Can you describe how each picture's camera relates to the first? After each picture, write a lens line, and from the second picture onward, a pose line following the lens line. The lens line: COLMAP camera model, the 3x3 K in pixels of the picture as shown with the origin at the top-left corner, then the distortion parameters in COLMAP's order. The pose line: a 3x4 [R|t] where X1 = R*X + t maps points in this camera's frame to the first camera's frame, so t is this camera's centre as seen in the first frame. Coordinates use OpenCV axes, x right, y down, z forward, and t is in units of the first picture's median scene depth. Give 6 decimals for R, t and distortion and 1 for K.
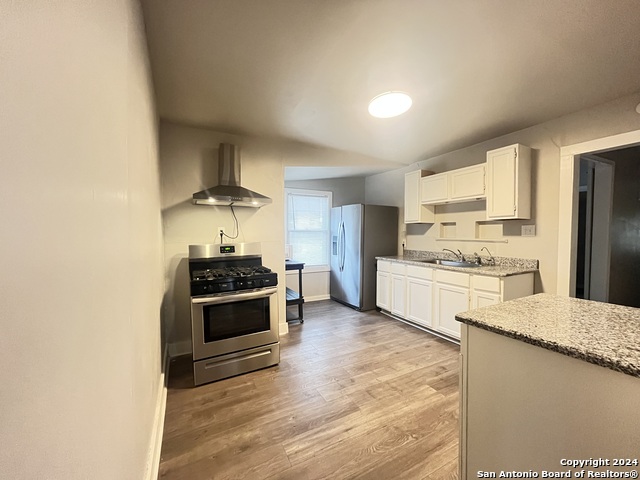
lens RADIAL K [[259.1, 0, 320.1], [0, 259.1, 240.3], [0, 0, 1]] dist [-0.009962, 0.000441]
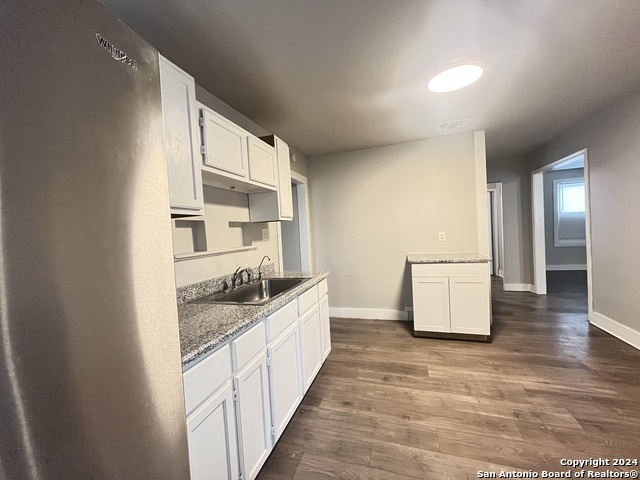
lens RADIAL K [[259.1, 0, 320.4], [0, 259.1, 237.6], [0, 0, 1]] dist [-0.009962, 0.000441]
pose [[-0.695446, 0.023976, 0.718178, -0.028322], [0.086149, 0.995017, 0.050204, -0.066146], [-0.713395, 0.096784, -0.694046, 1.808829]]
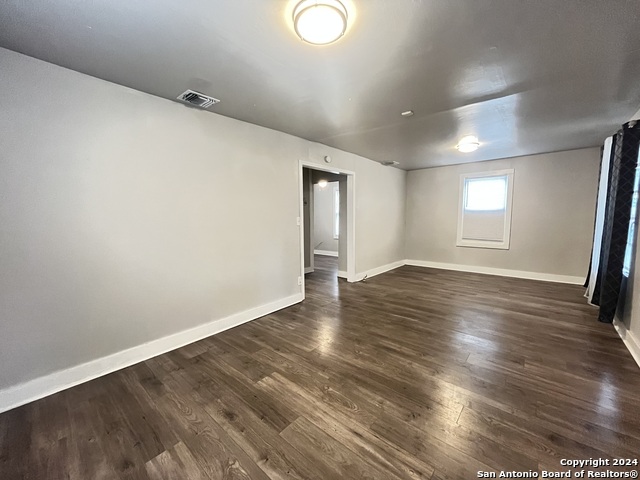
lens RADIAL K [[259.1, 0, 319.8], [0, 259.1, 241.3], [0, 0, 1]] dist [-0.009962, 0.000441]
pose [[-0.364999, -0.084569, 0.927159, -0.693687], [0.039723, 0.993544, 0.106262, -0.054372], [-0.930160, 0.075616, -0.359283, 1.358303]]
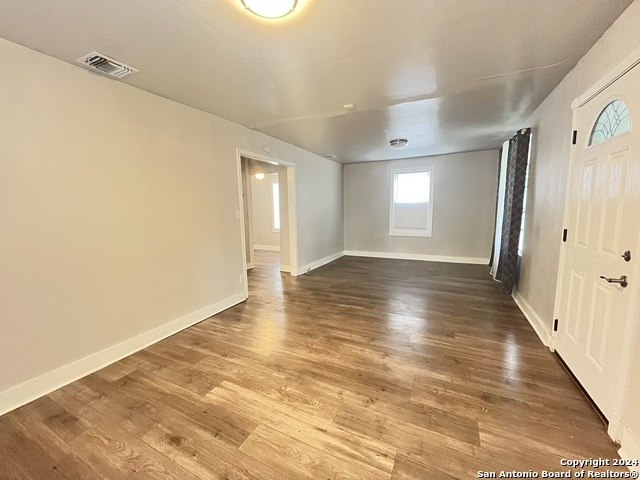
lens RADIAL K [[259.1, 0, 321.2], [0, 259.1, 241.2], [0, 0, 1]] dist [-0.009962, 0.000441]
pose [[-0.588050, -0.089933, 0.803809, -0.635657], [0.043979, 0.988774, 0.142803, -0.052731], [-0.807628, 0.119326, -0.577494, 1.388398]]
